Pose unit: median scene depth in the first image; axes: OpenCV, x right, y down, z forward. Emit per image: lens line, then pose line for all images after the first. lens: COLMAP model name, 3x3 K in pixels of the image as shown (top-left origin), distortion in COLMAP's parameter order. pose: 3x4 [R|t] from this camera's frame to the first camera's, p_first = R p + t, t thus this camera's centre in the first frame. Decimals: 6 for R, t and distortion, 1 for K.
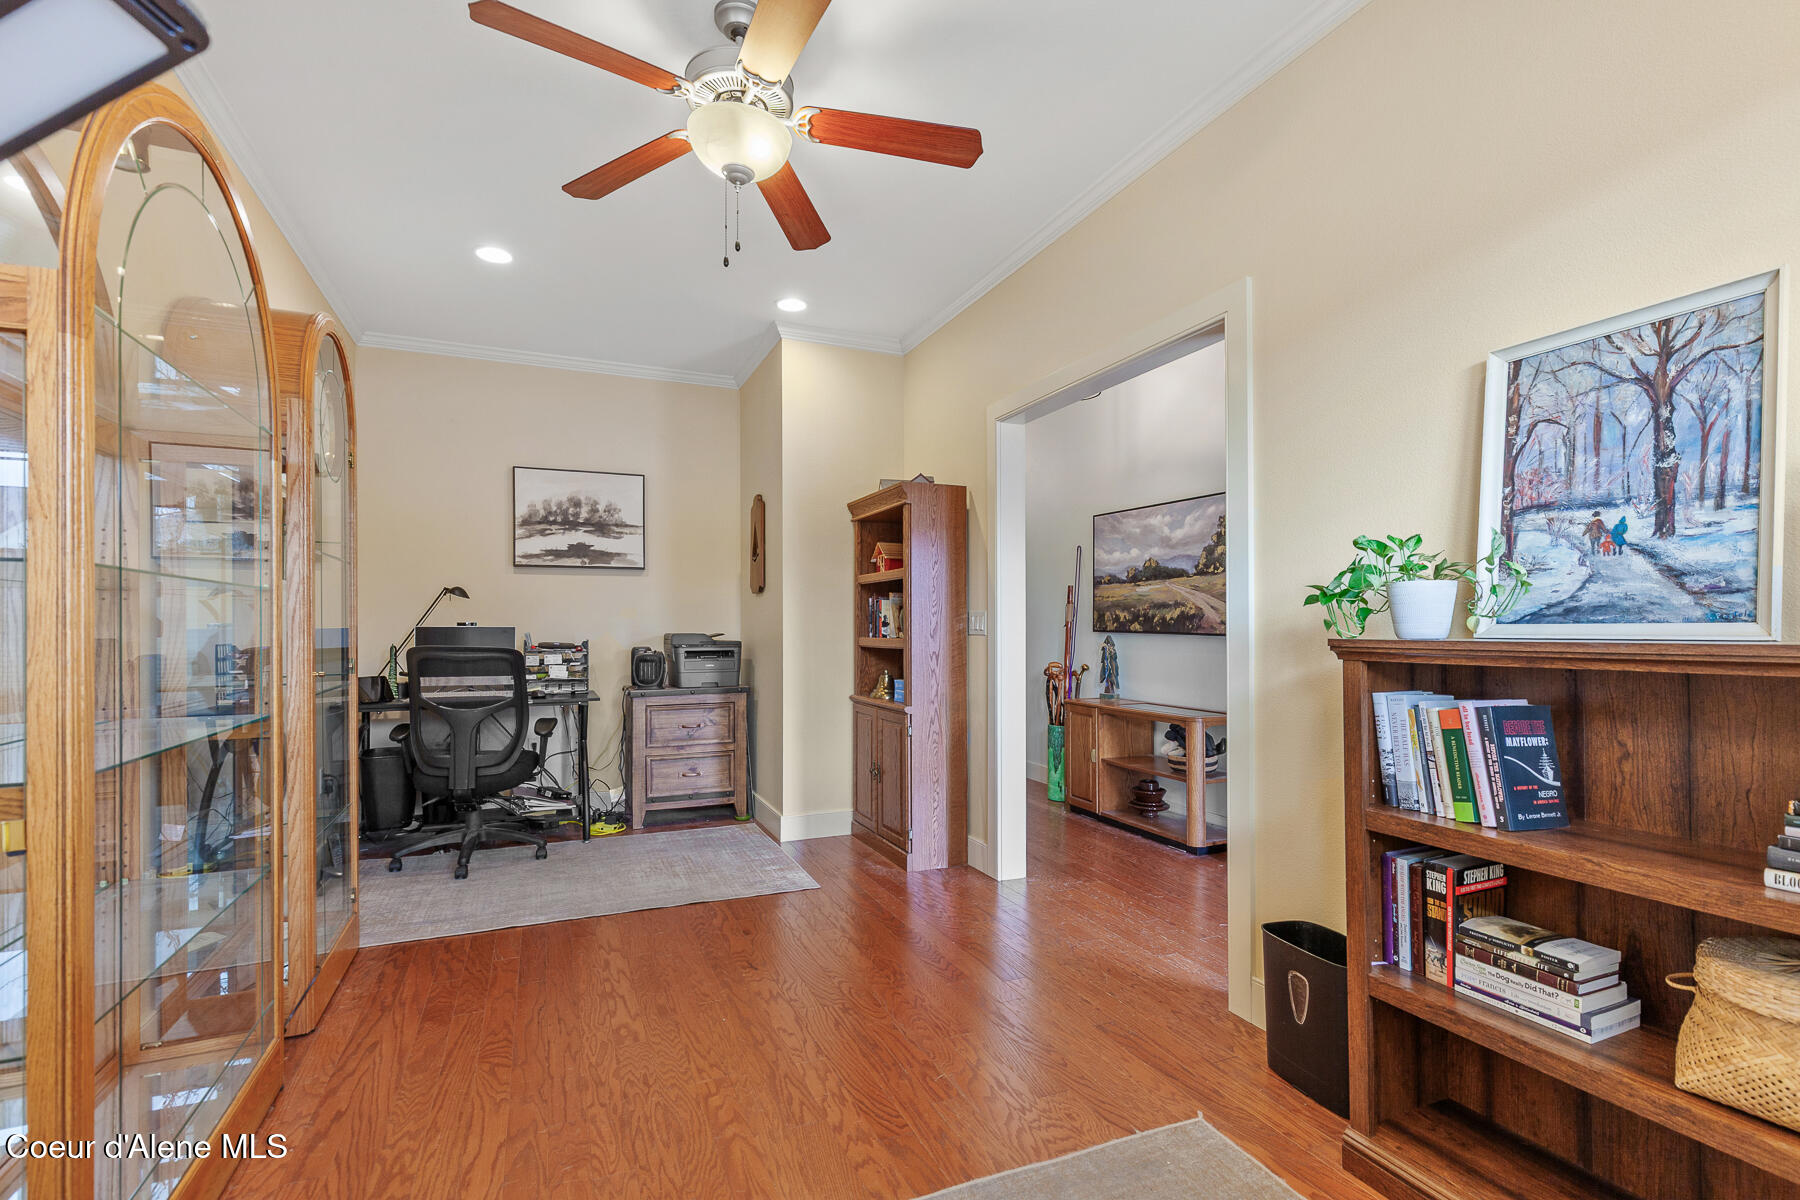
lens RADIAL K [[821.2, 0, 894.2], [0, 821.2, 628.6], [0, 0, 1]] dist [0.004430, -0.000265]
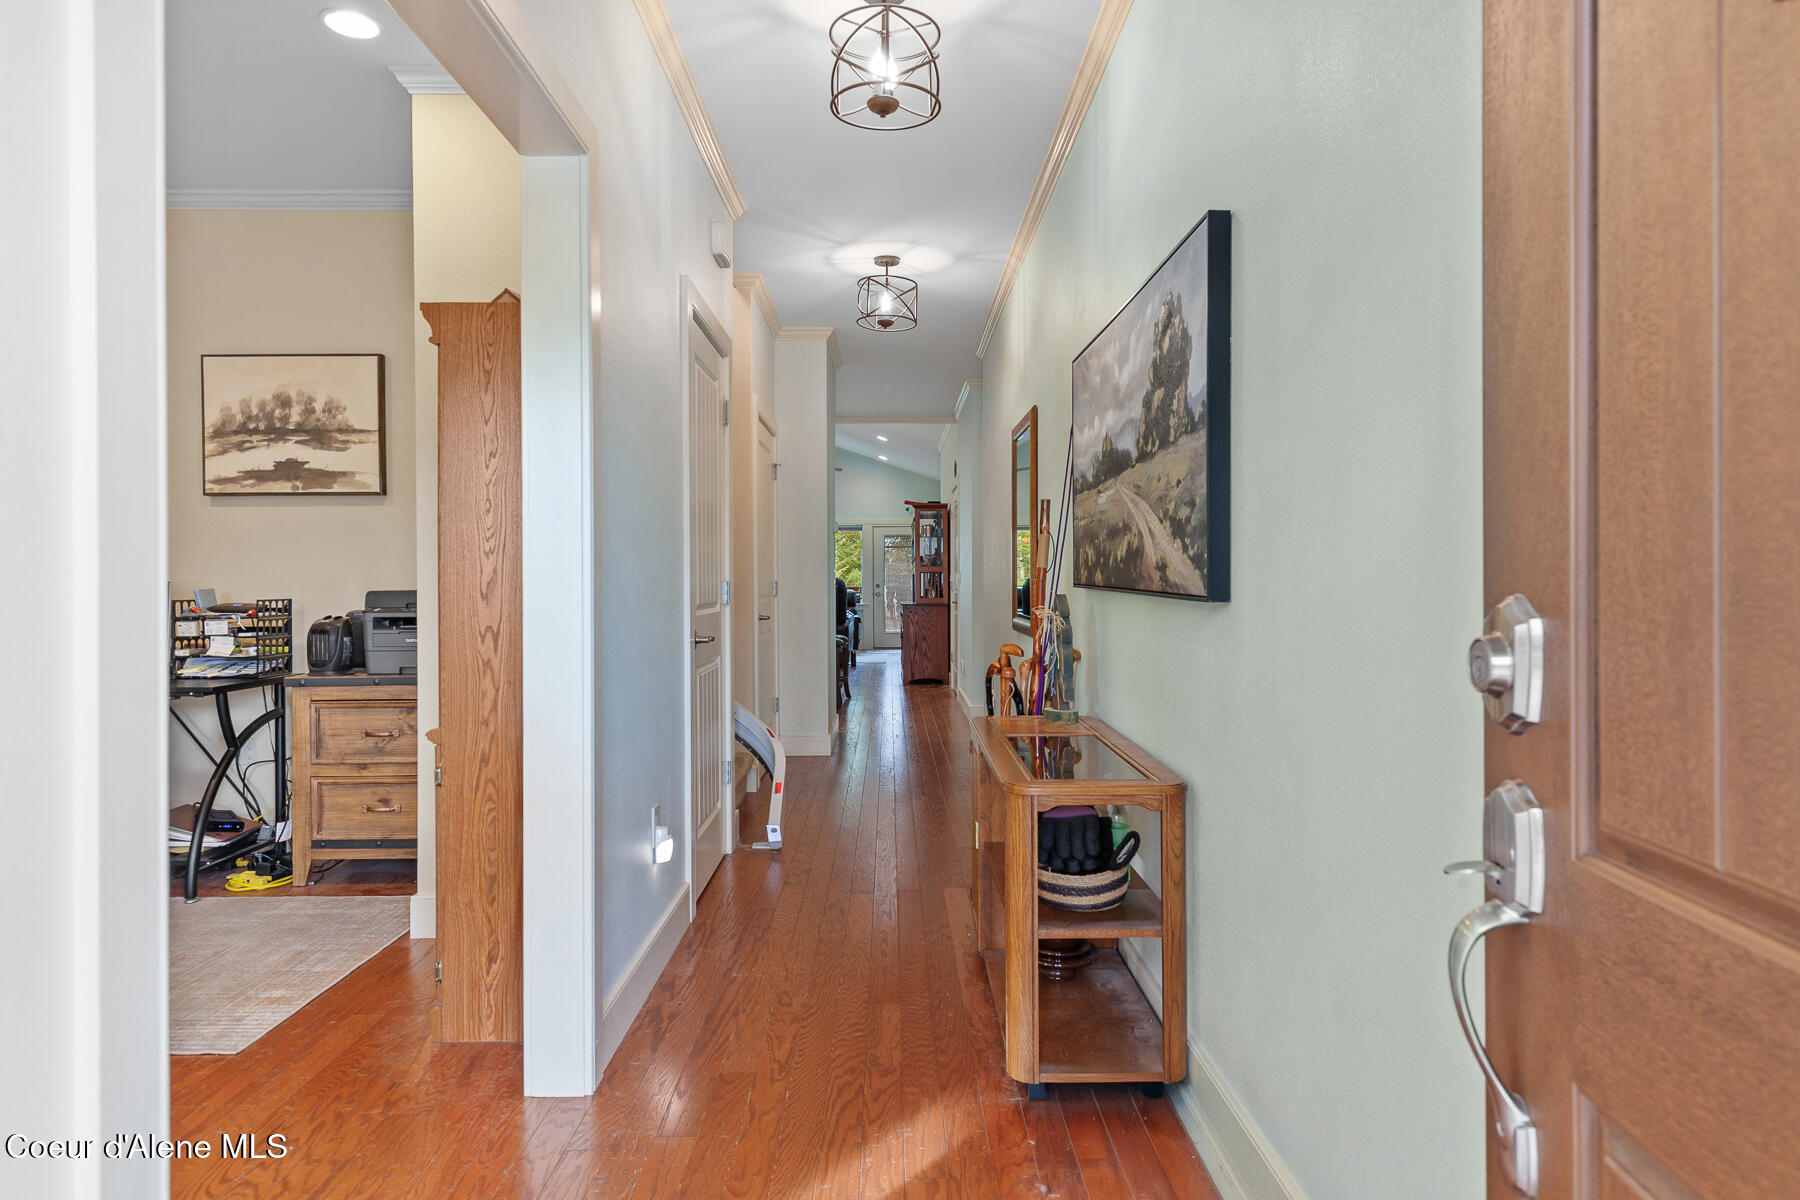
lens RADIAL K [[1045.2, 0, 901.2], [0, 1045.2, 594.3], [0, 0, 1]] dist [0.001123, 0.000143]
pose [[0.926333, 0.001328, -0.376703, 0.430939], [0.002749, 0.999943, 0.010284, 0.001616], [0.376695, -0.010562, 0.926277, 0.385606]]
